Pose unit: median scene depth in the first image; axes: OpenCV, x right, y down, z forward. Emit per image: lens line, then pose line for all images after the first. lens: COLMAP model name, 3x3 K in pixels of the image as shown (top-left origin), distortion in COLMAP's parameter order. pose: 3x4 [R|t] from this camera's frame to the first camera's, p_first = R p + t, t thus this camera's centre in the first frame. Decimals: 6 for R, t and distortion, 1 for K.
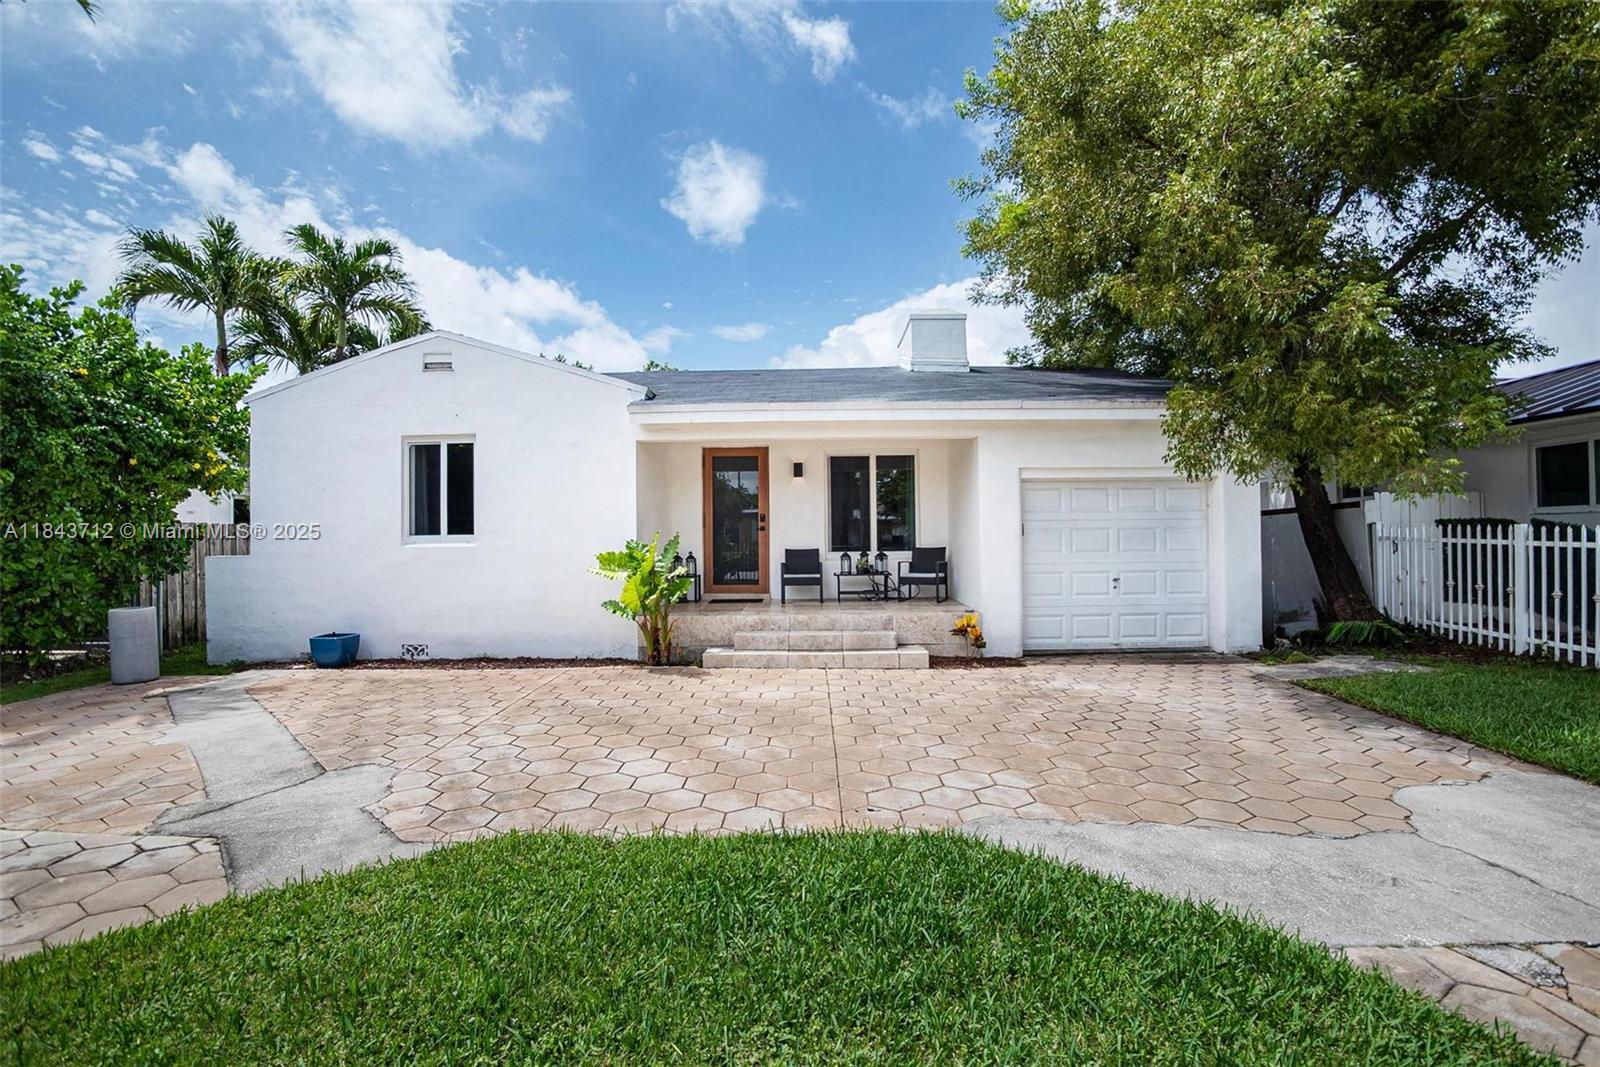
lens RADIAL K [[676.6, 0, 800.0], [0, 676.6, 533.5], [0, 0, 1]] dist [-0.038486, 0.000119]
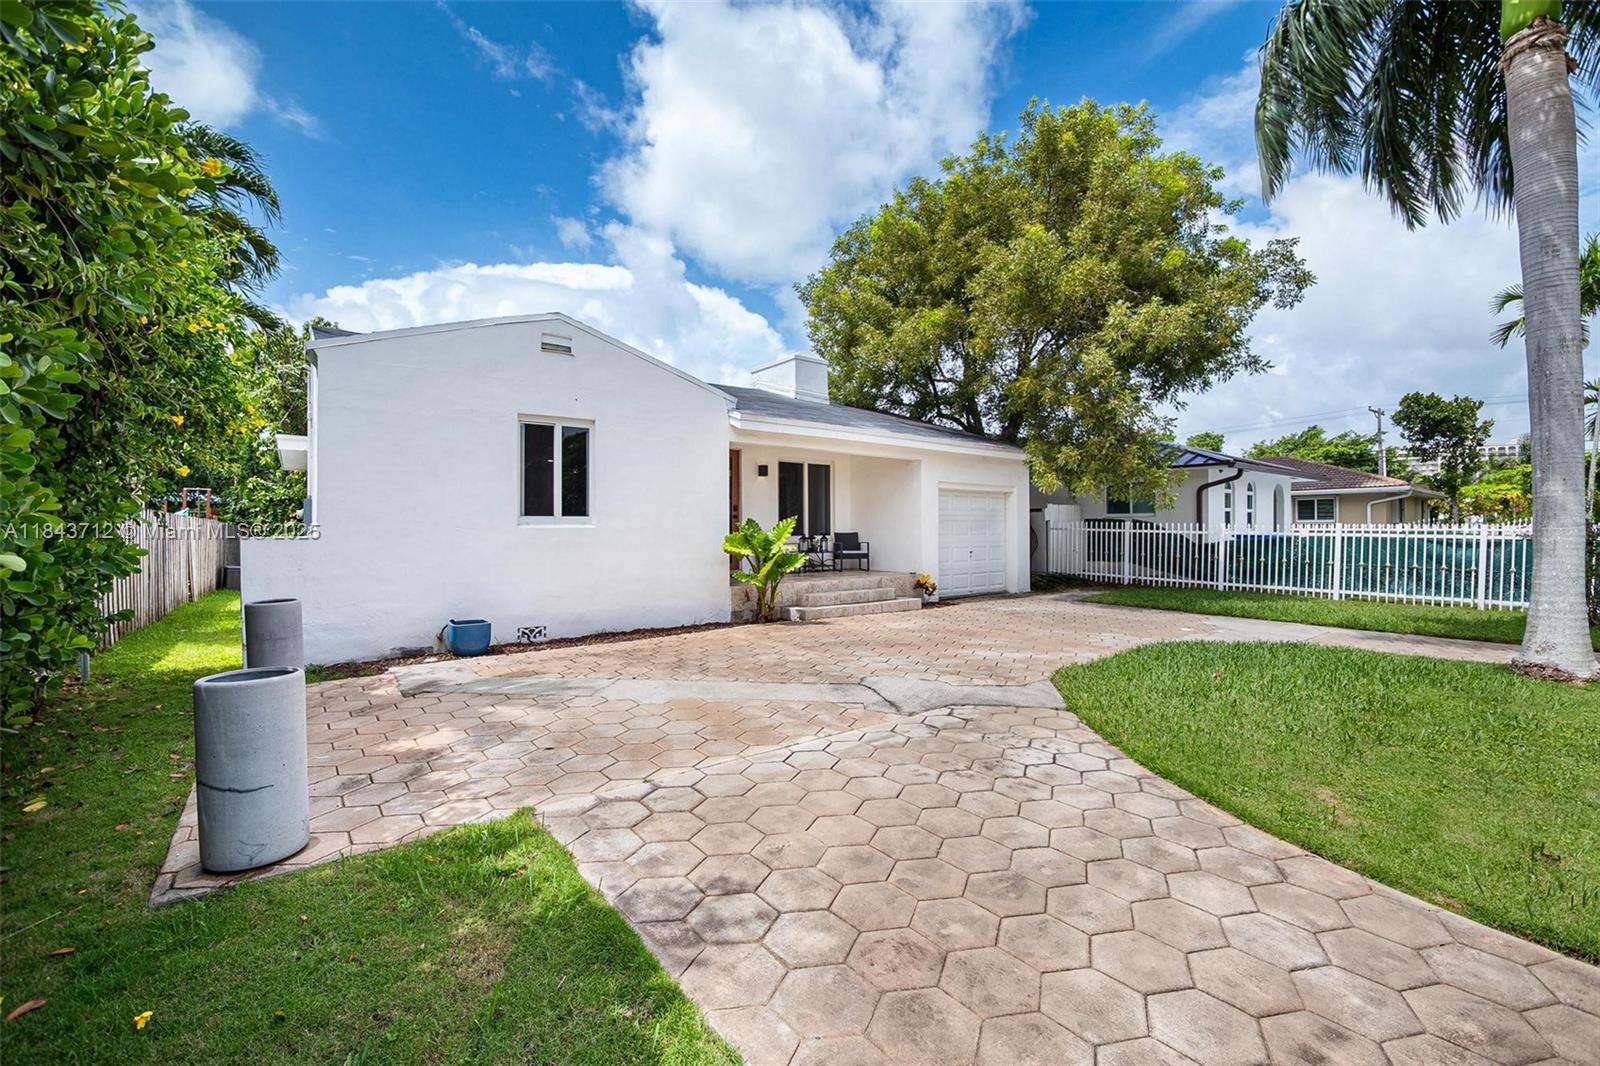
lens RADIAL K [[654.9, 0, 800.0], [0, 654.9, 533.0], [0, 0, 1]] dist [-0.002756, 0.000367]
pose [[0.784373, 0.005254, 0.620267, -0.871238], [-0.009951, 0.999942, 0.004114, 0.020063], [-0.620209, -0.009399, 0.784380, -0.002858]]
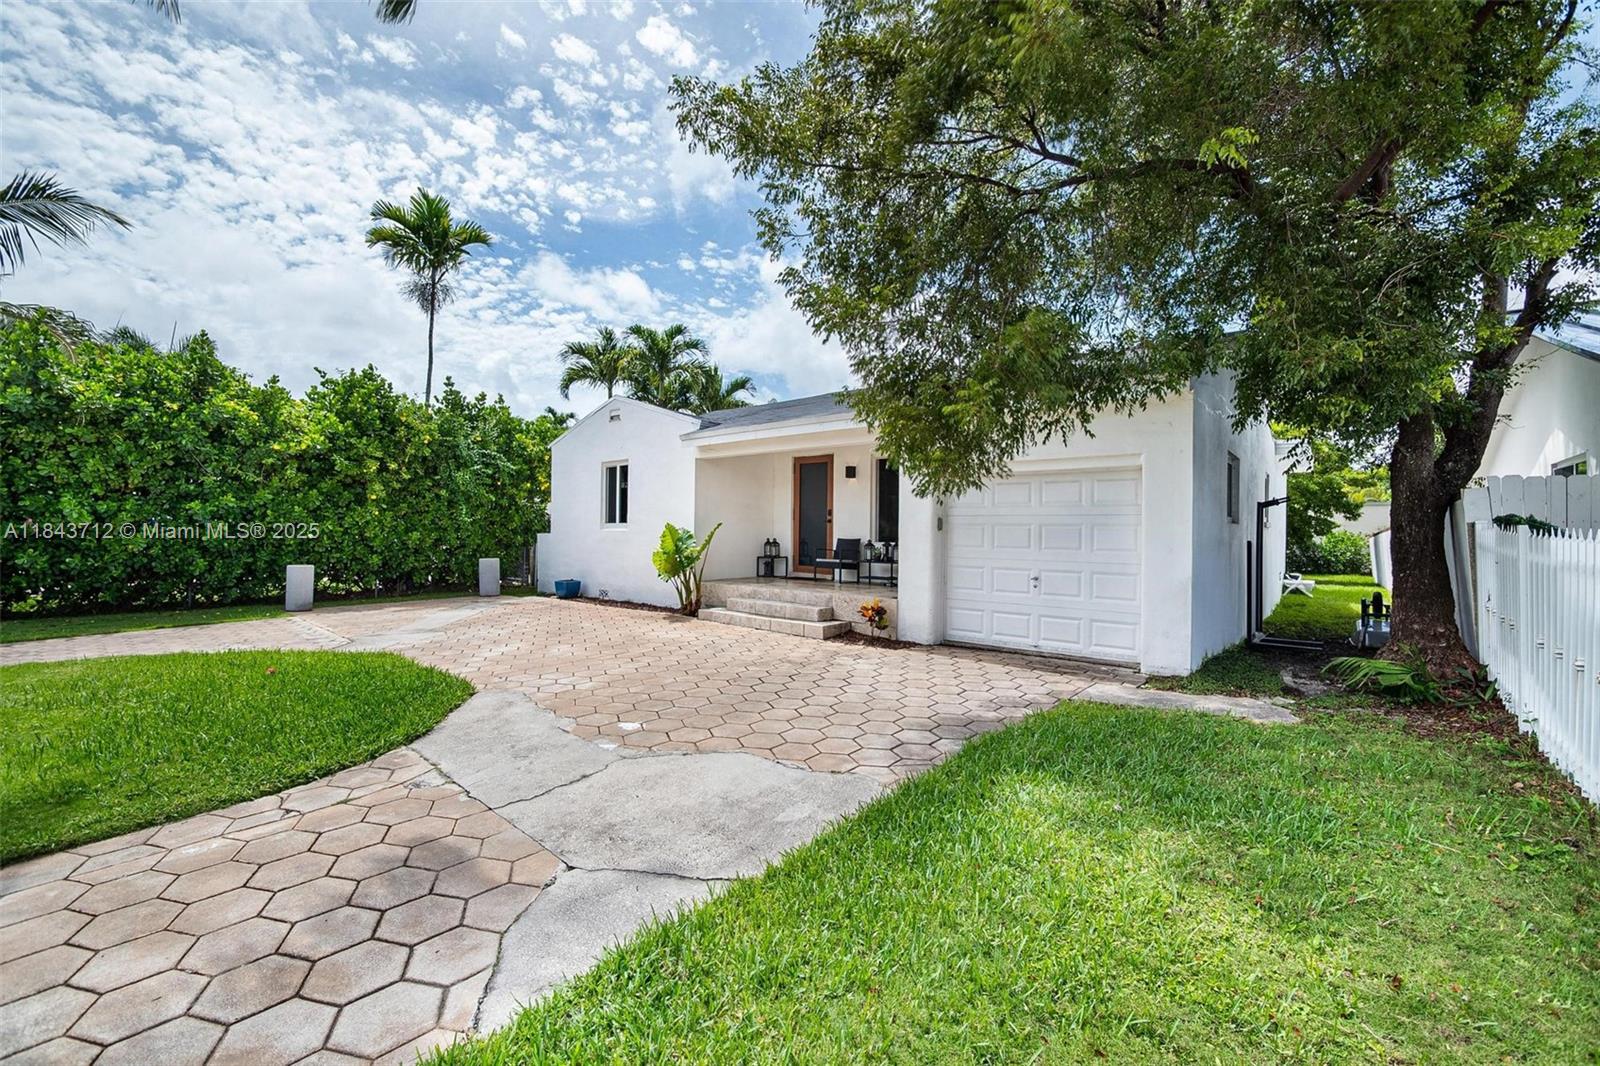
lens RADIAL K [[646.7, 0, 800.0], [0, 646.7, 533.0], [0, 0, 1]] dist [-0.049083, -0.000060]
pose [[0.770897, 0.021382, -0.636600, 0.799279], [-0.013702, 0.999762, 0.016988, -0.006242], [0.636812, -0.004373, 0.771007, 0.091730]]
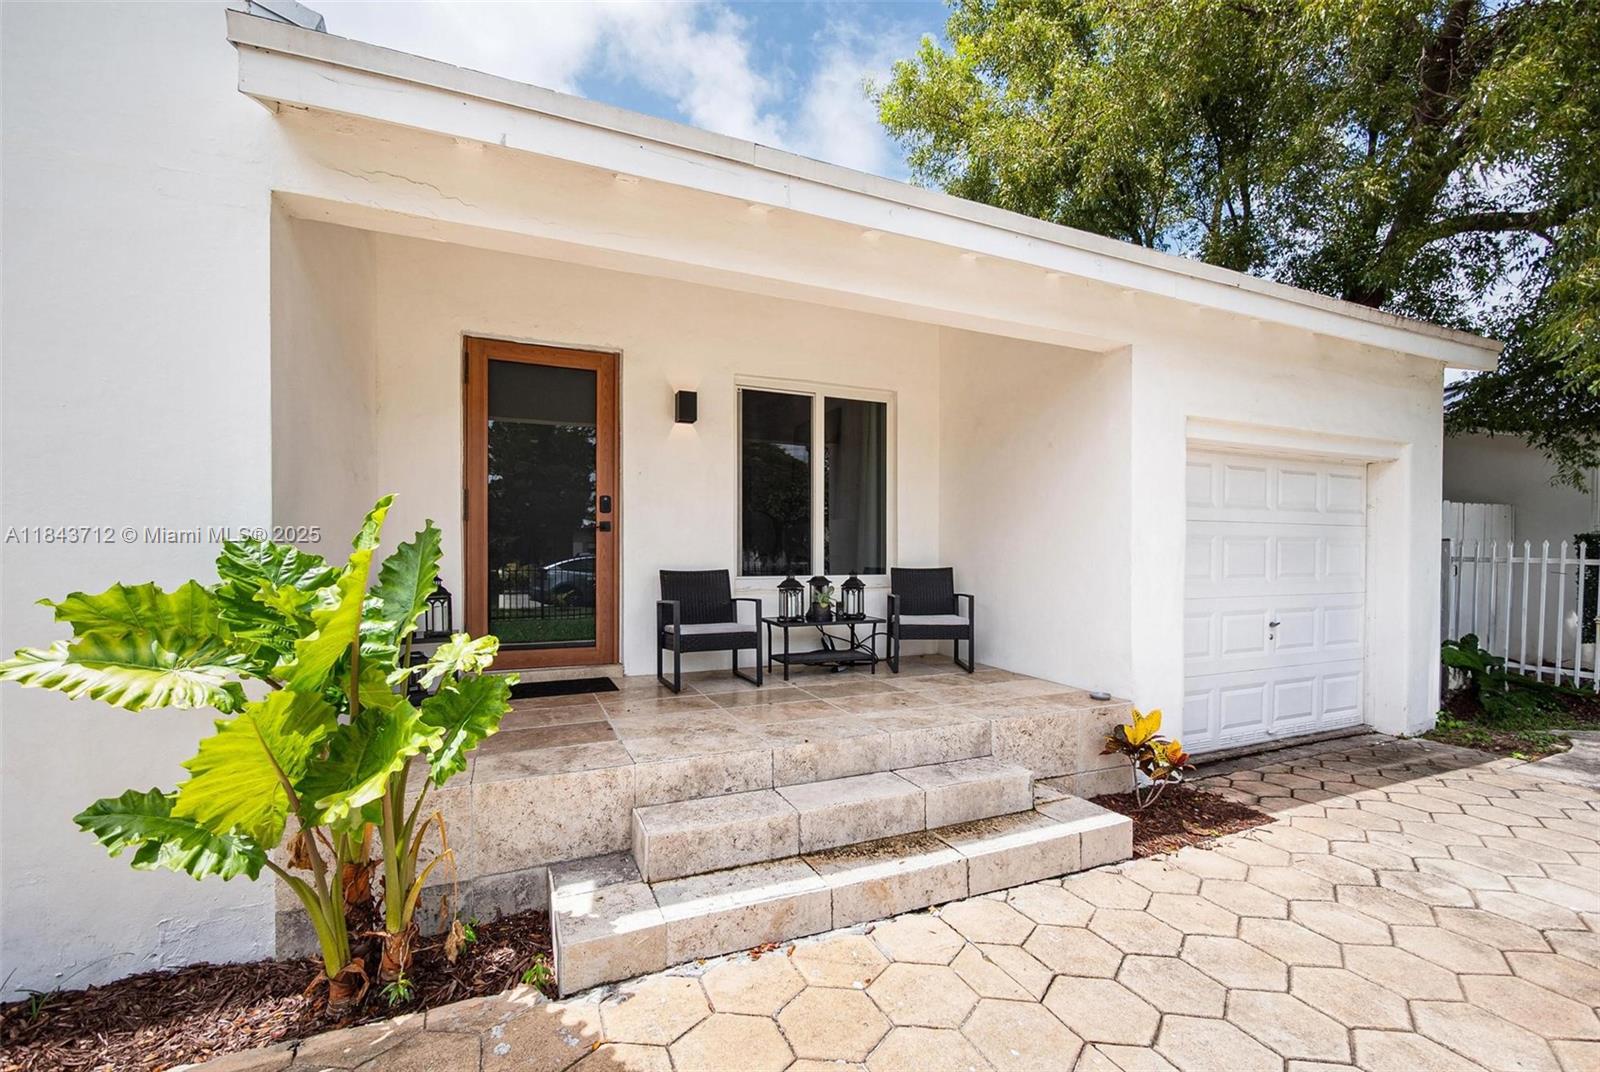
lens RADIAL K [[676.9, 0, 809.7], [0, 676.9, 565.6], [0, 0, 1]] dist [-0.006953, 0.000928]
pose [[0.905791, 0.006275, 0.423677, -0.155961], [-0.014229, 0.999777, 0.015613, 0.012583], [-0.423485, -0.020171, 0.905679, 0.642537]]
